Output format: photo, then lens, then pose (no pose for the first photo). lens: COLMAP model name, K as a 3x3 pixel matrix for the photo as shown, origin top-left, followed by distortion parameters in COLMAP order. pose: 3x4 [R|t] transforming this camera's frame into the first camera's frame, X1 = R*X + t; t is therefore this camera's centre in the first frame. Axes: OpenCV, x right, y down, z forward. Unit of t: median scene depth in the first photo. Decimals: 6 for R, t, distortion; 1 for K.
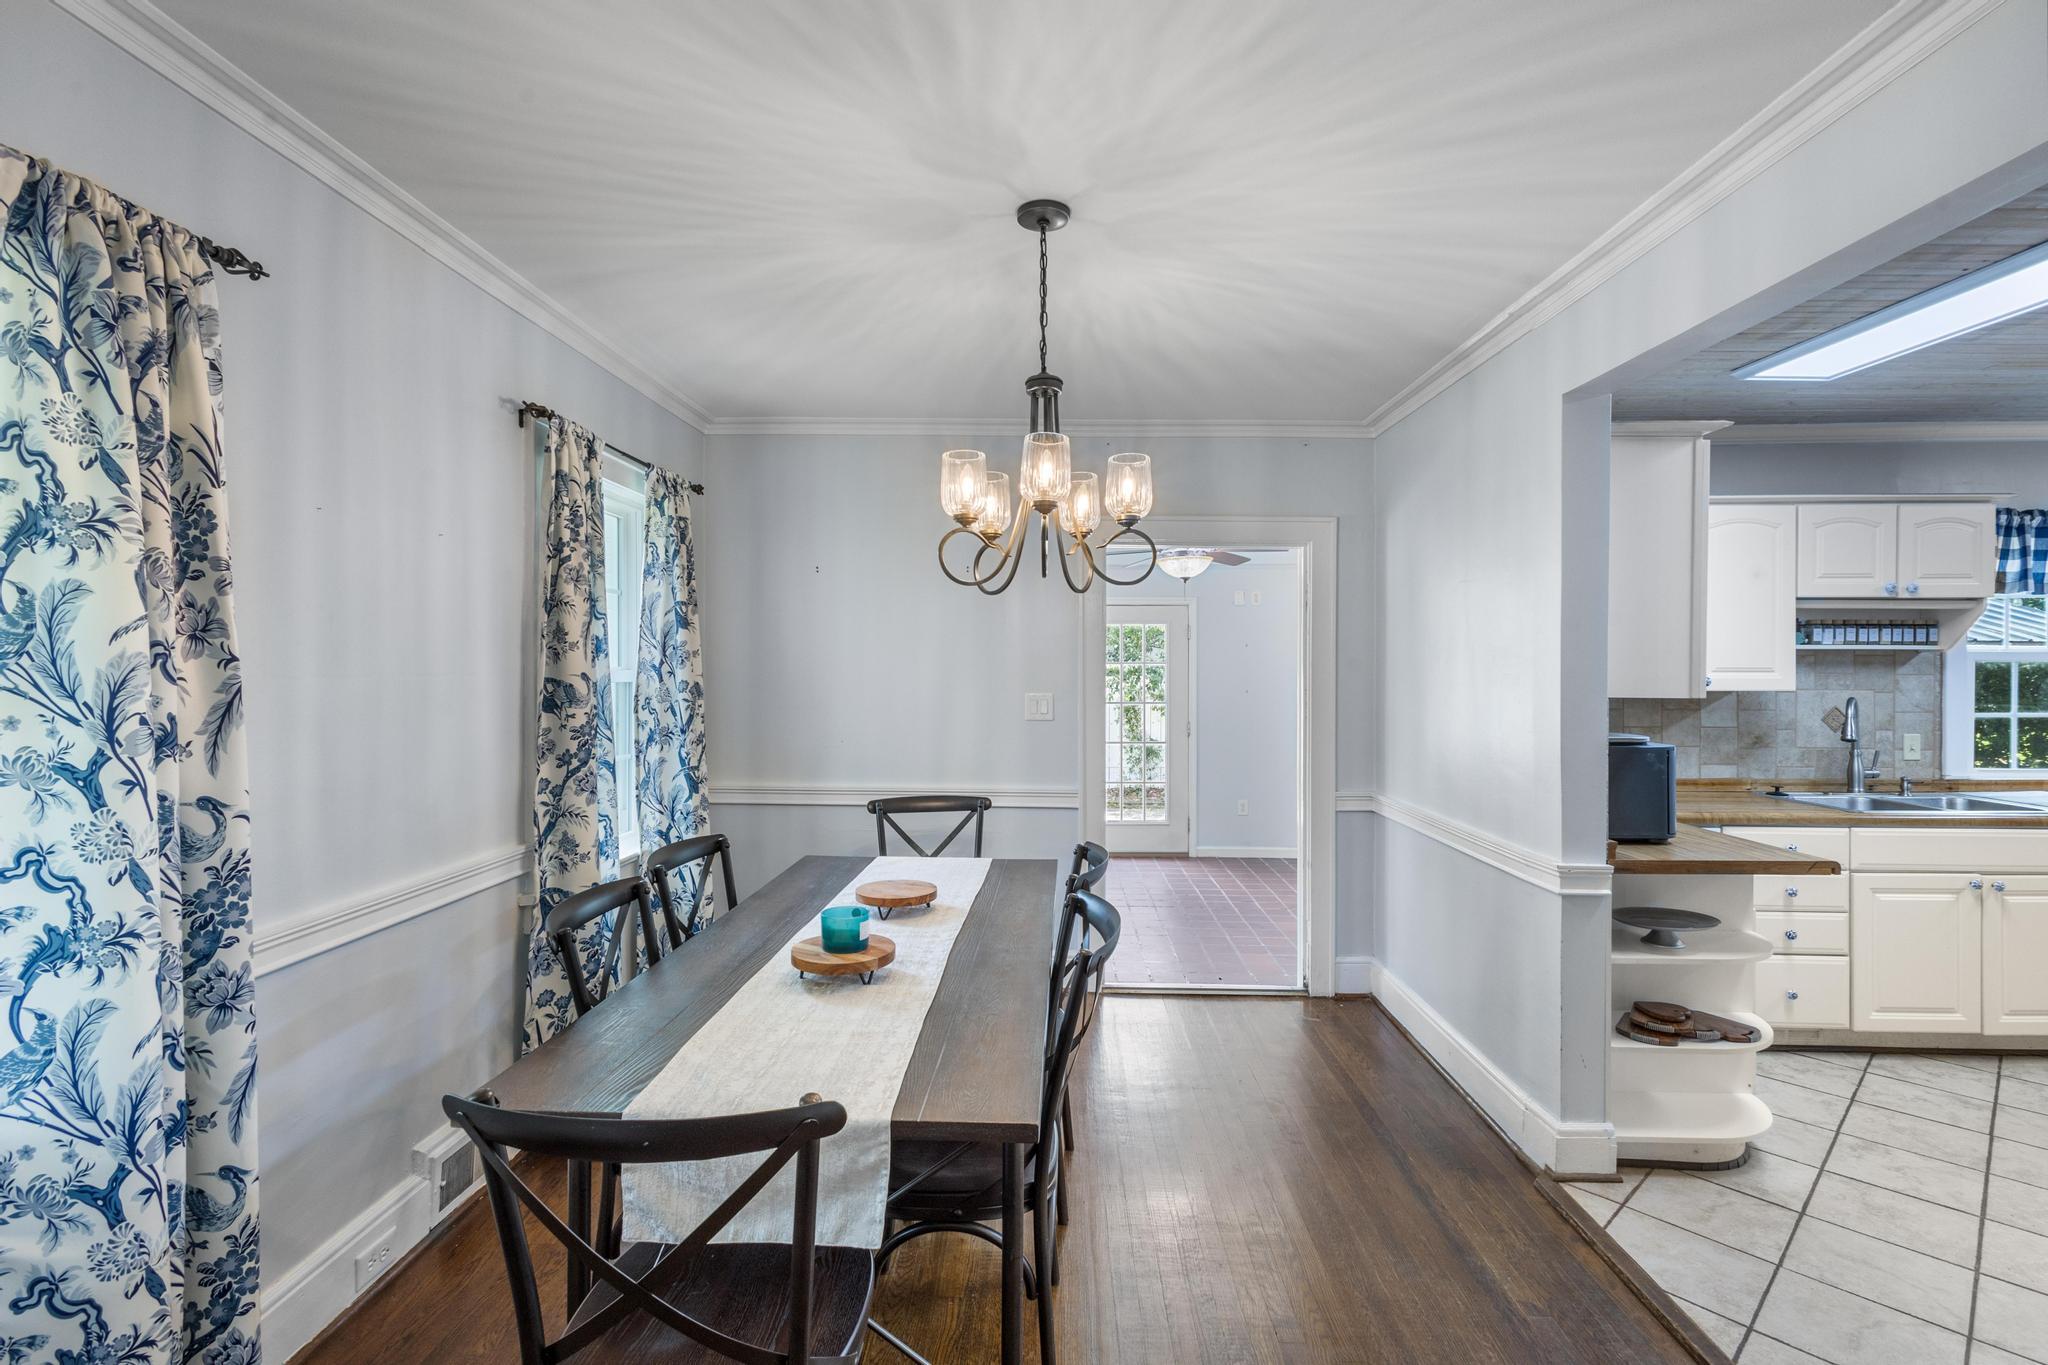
lens RADIAL K [[942.1, 0, 1018.6], [0, 942.1, 677.1], [0, 0, 1]] dist [0.003184, -0.001011]
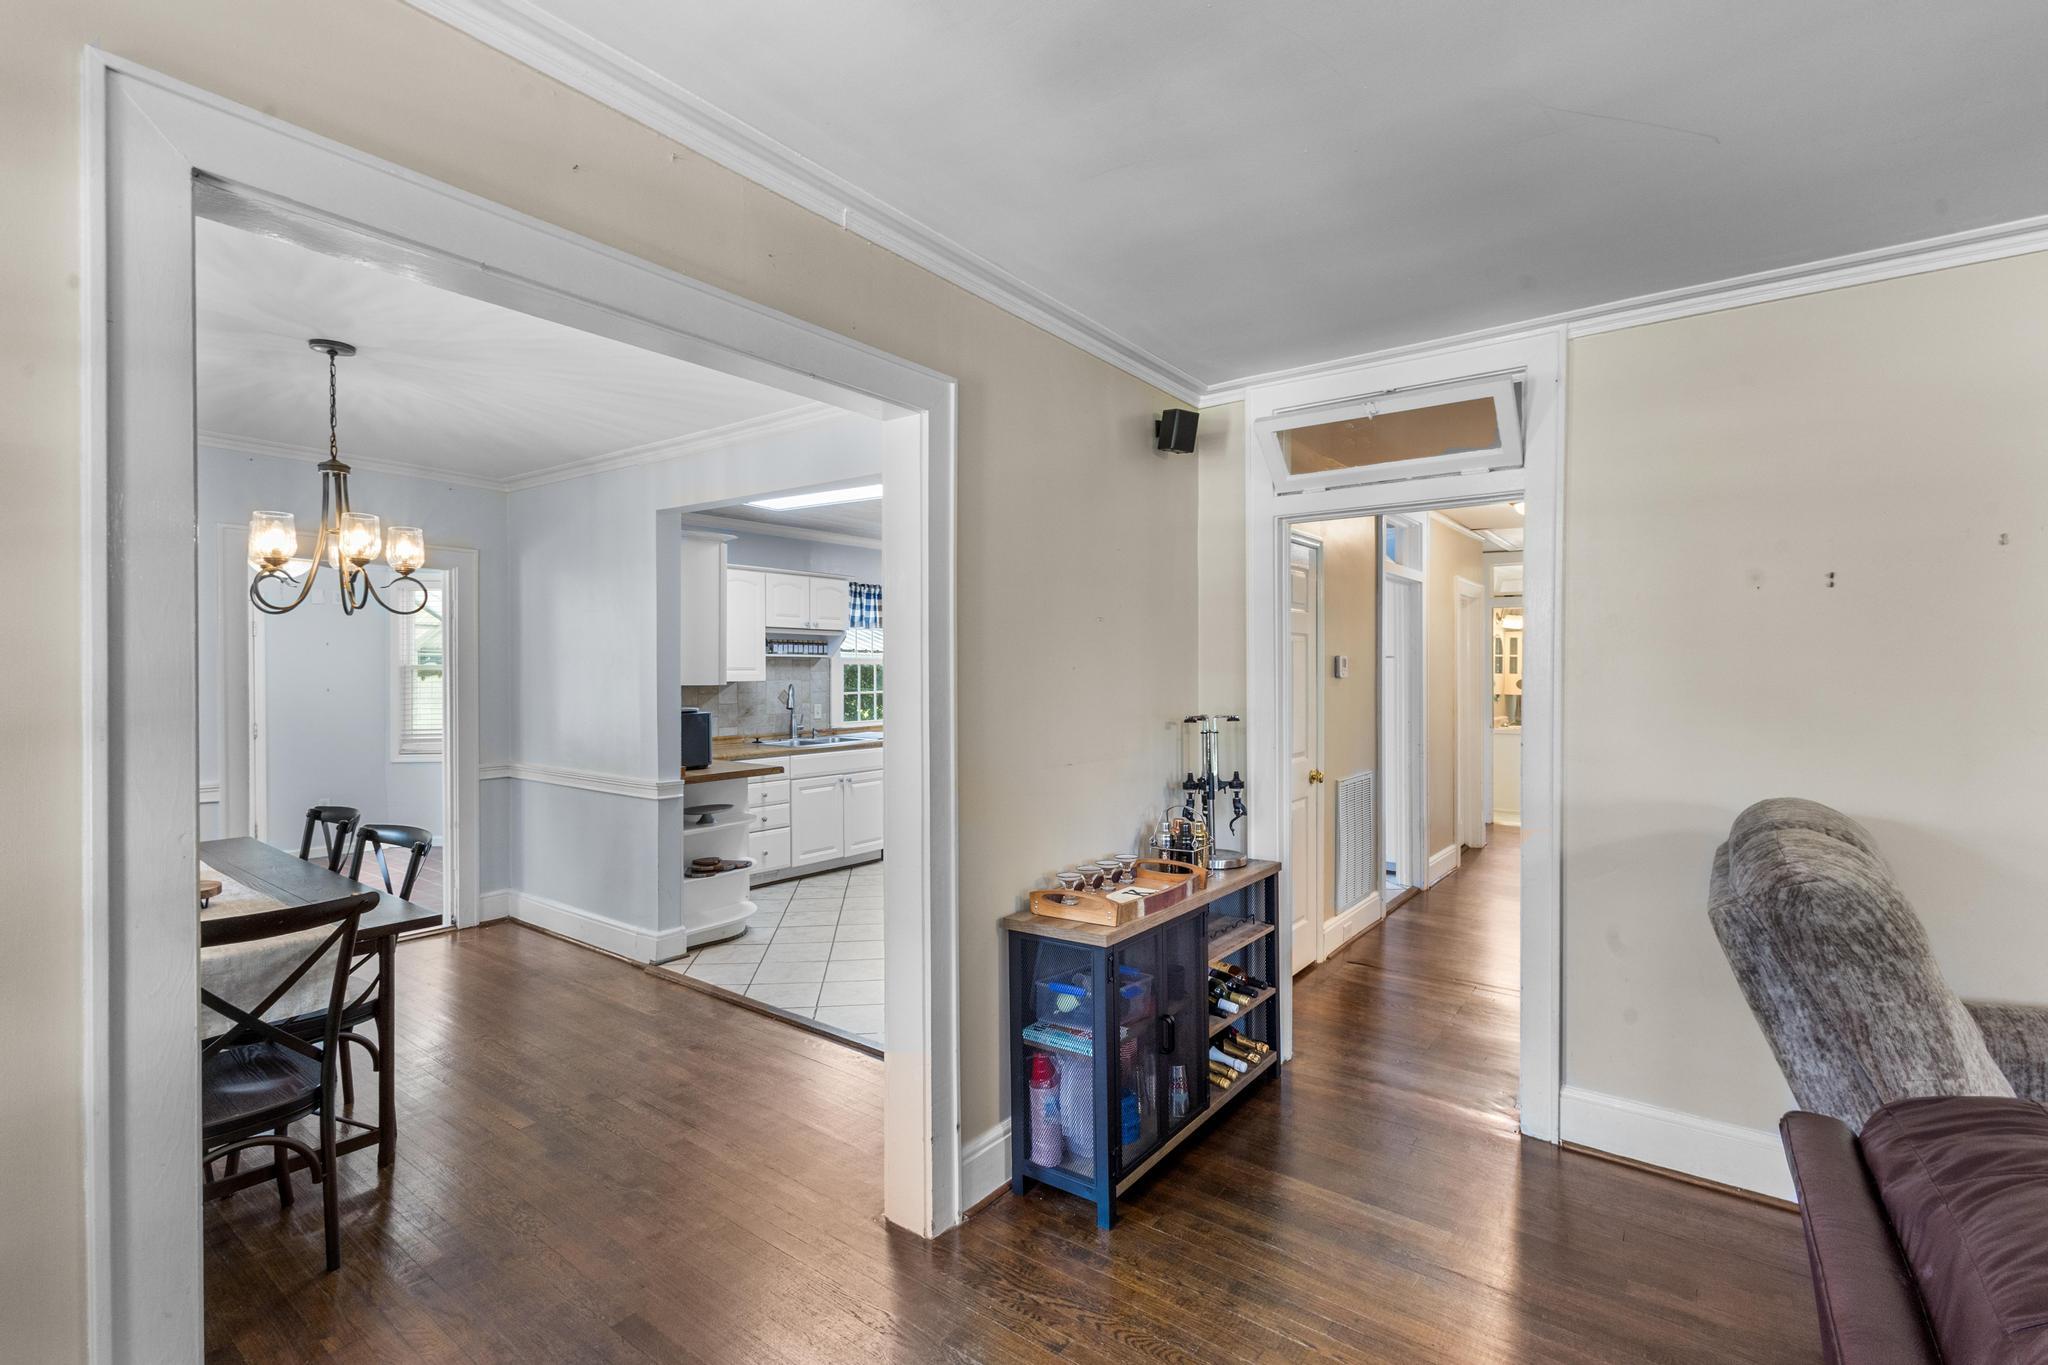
lens RADIAL K [[942.1, 0, 1018.6], [0, 942.1, 677.1], [0, 0, 1]] dist [0.003184, -0.001011]
pose [[0.581300, -0.009308, 0.813636, -0.295525], [0.005062, 0.999957, 0.007823, -0.003131], [-0.813674, -0.000428, 0.581322, -0.360747]]
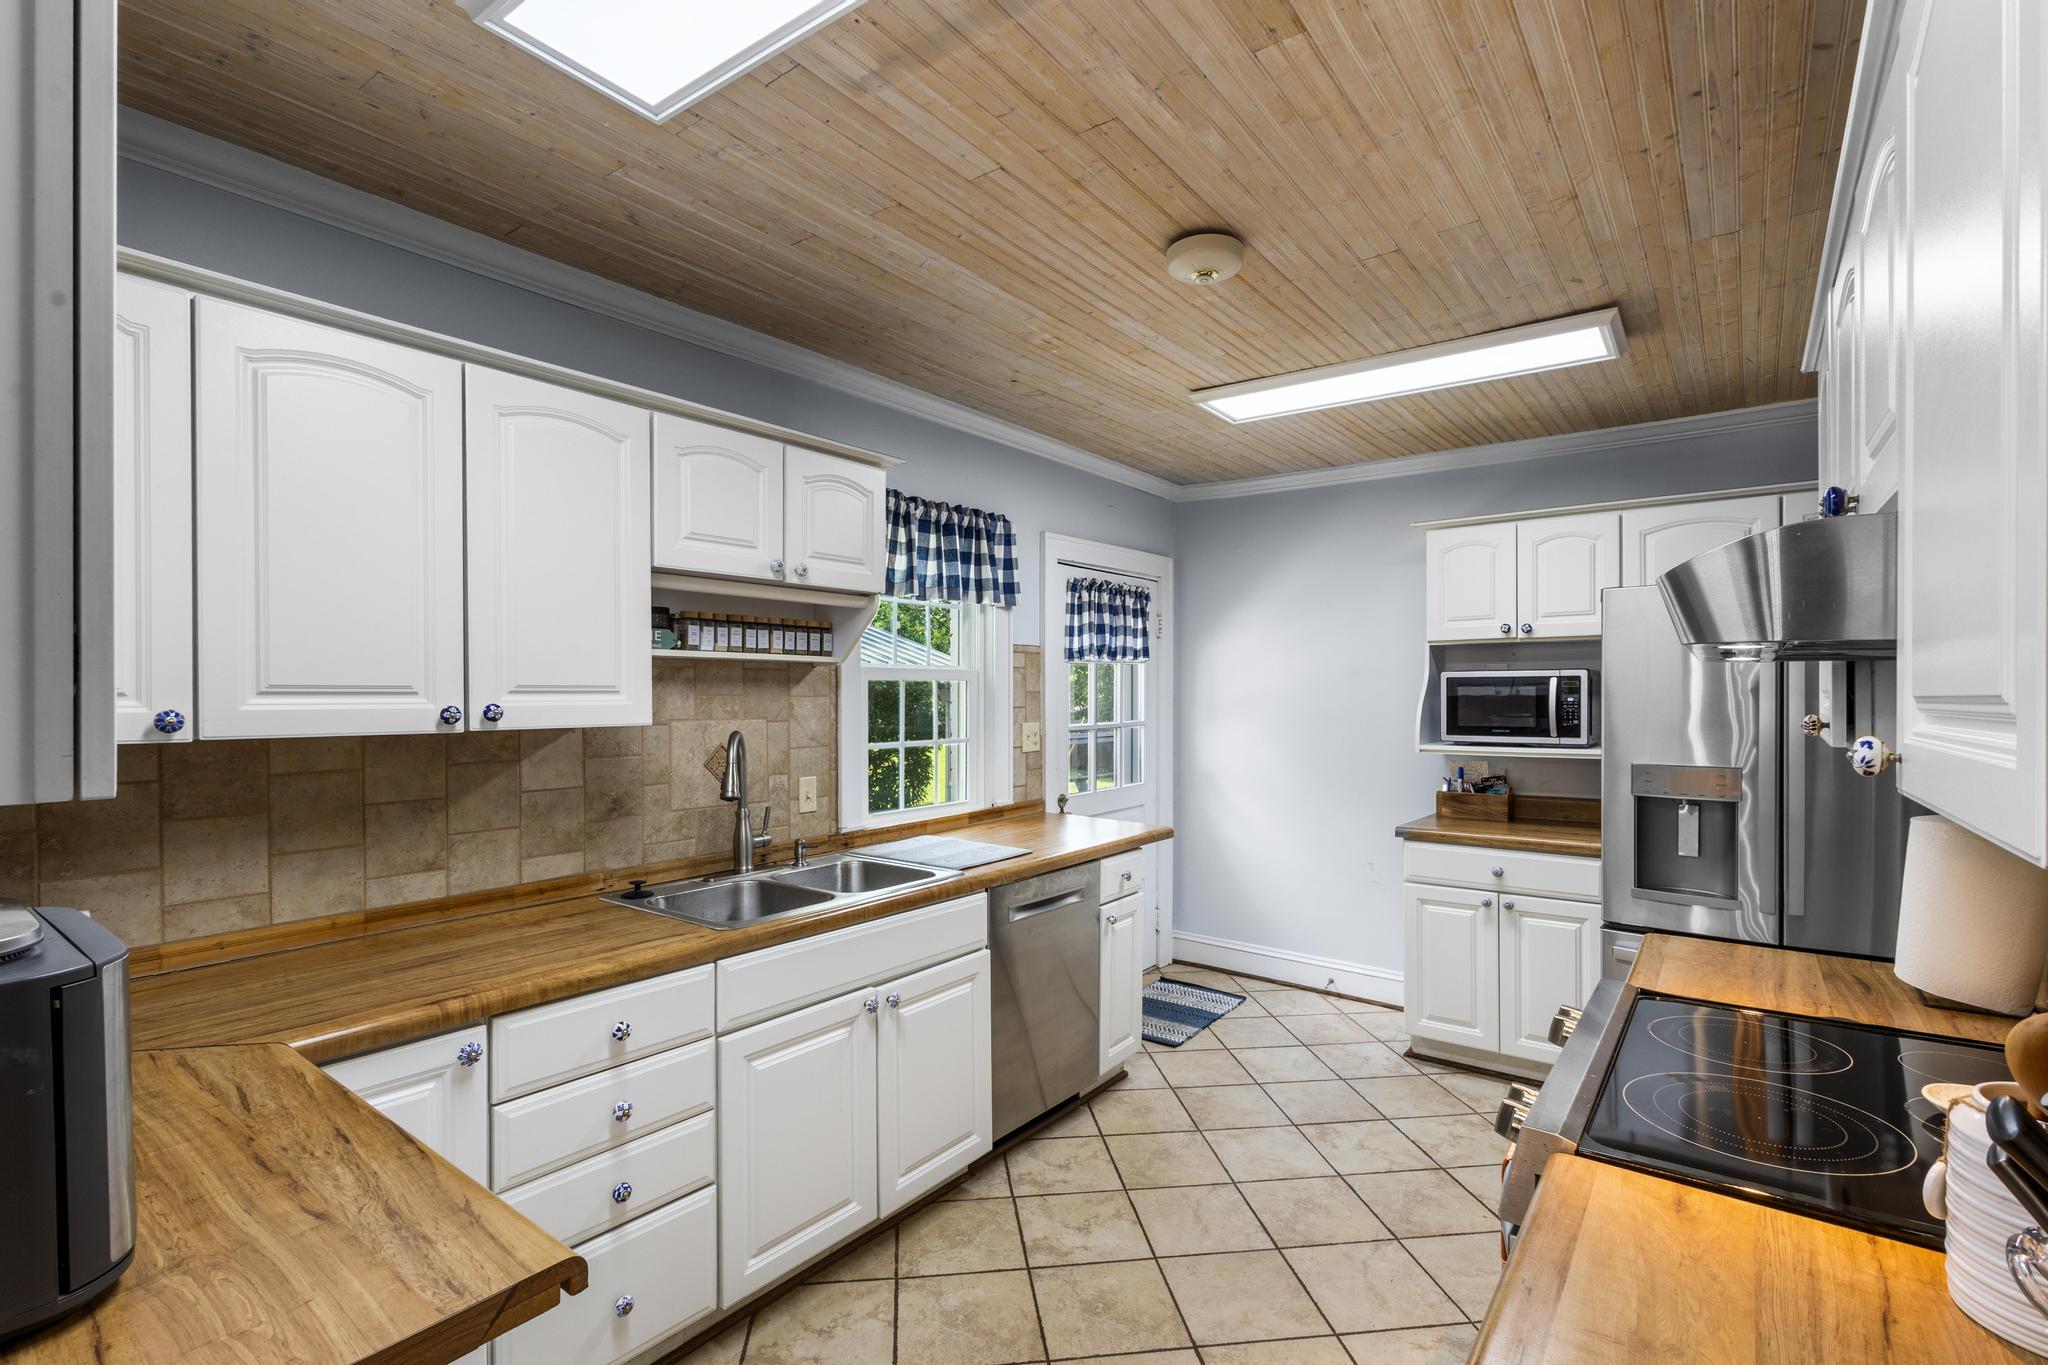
lens RADIAL K [[942.1, 0, 1018.6], [0, 942.1, 677.1], [0, 0, 1]] dist [0.003184, -0.001011]
pose [[0.582929, 0.010272, 0.812458, 0.459982], [0.008298, 0.999793, -0.018595, -0.002564], [-0.812481, 0.017581, 0.582723, 0.452179]]
